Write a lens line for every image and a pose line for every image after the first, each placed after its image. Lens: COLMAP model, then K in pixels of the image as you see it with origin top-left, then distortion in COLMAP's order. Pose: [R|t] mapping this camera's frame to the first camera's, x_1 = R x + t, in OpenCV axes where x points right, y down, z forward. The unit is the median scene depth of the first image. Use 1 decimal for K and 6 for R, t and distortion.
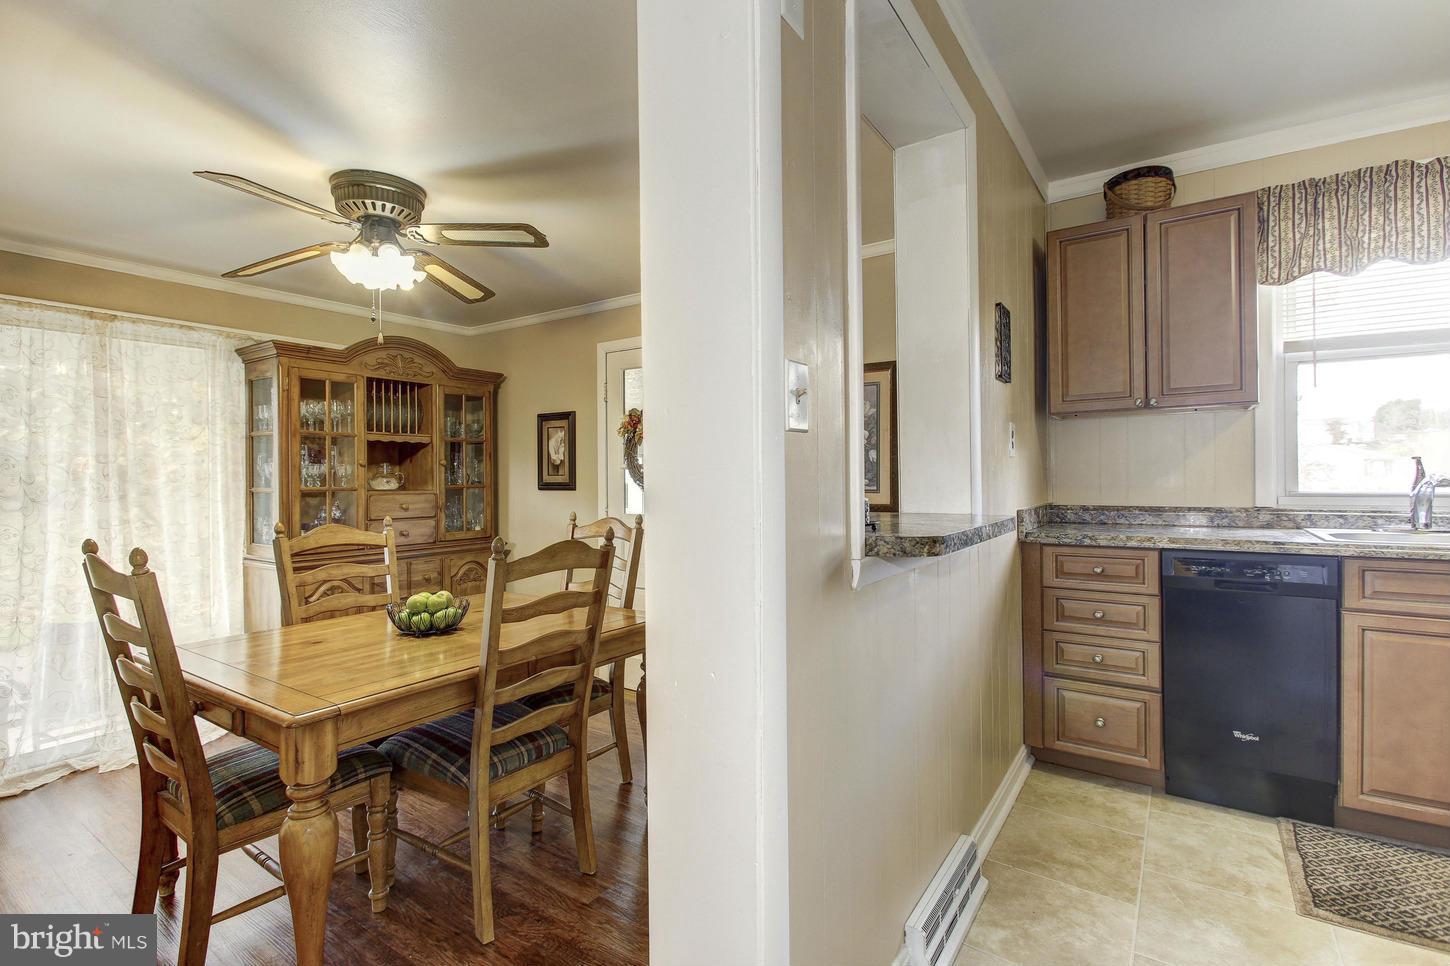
lens RADIAL K [[682.4, 0, 726.8], [0, 682.4, 476.1], [0, 0, 1]] dist [0.001981, -0.000451]
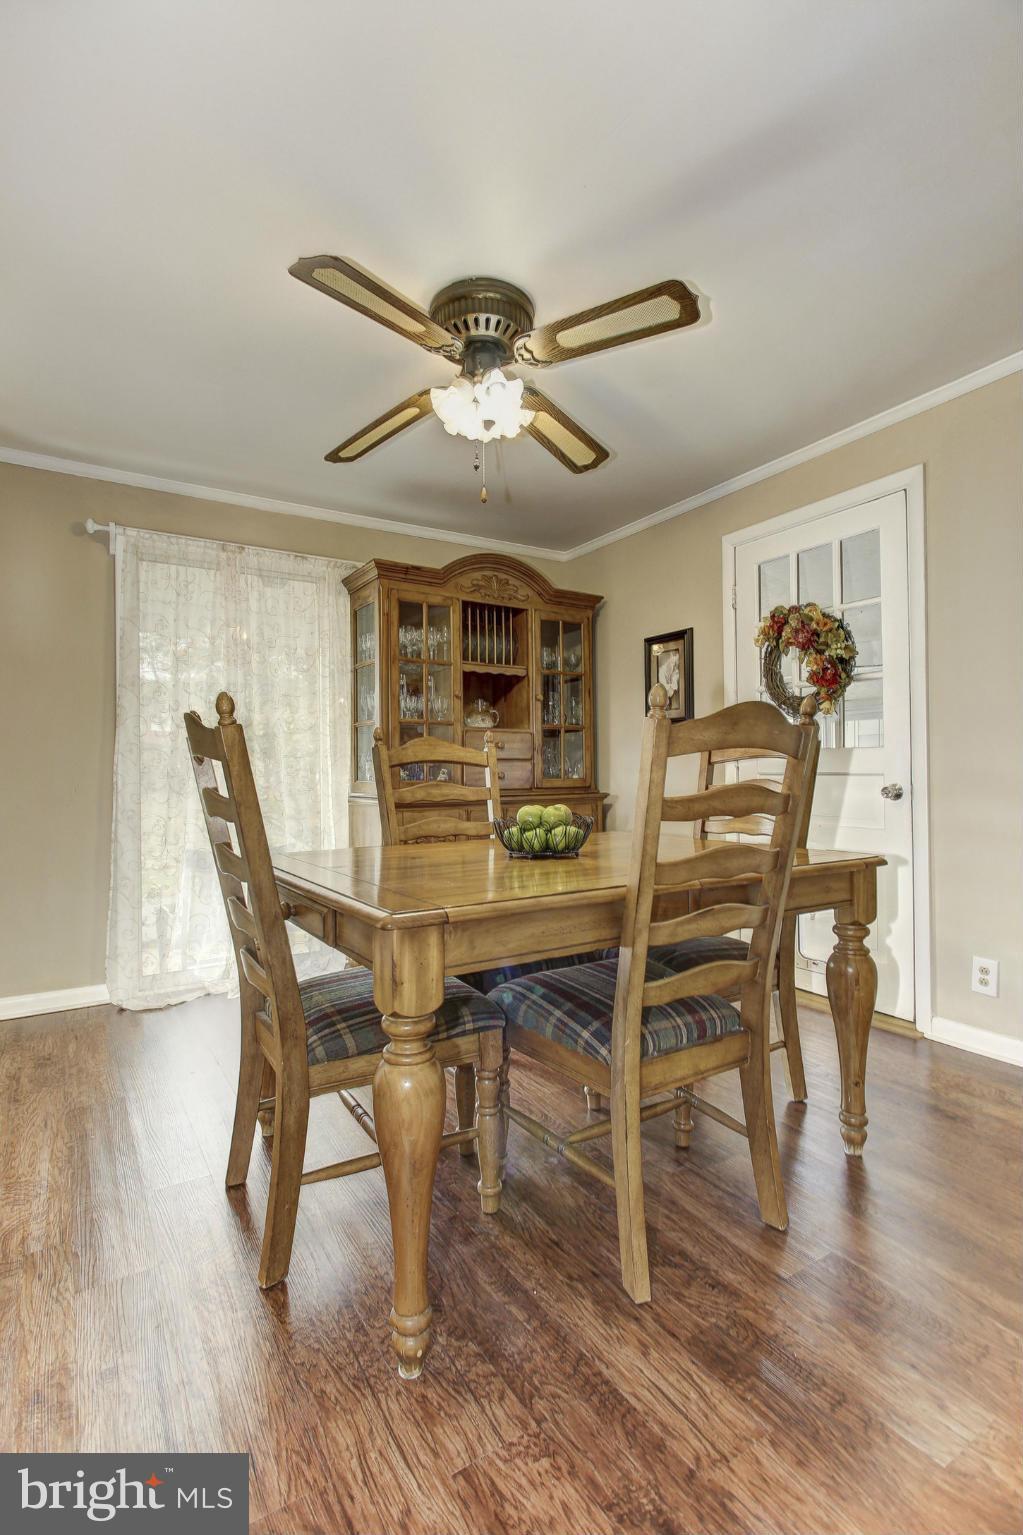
lens RADIAL K [[722.4, 0, 511.5], [0, 722.4, 767.5], [0, 0, 1]] dist [0.001981, -0.000451]
pose [[0.918912, -0.006160, -0.394414, -0.151895], [0.002864, 0.999956, -0.008945, 0.138837], [0.394451, 0.007090, 0.918889, 0.246110]]
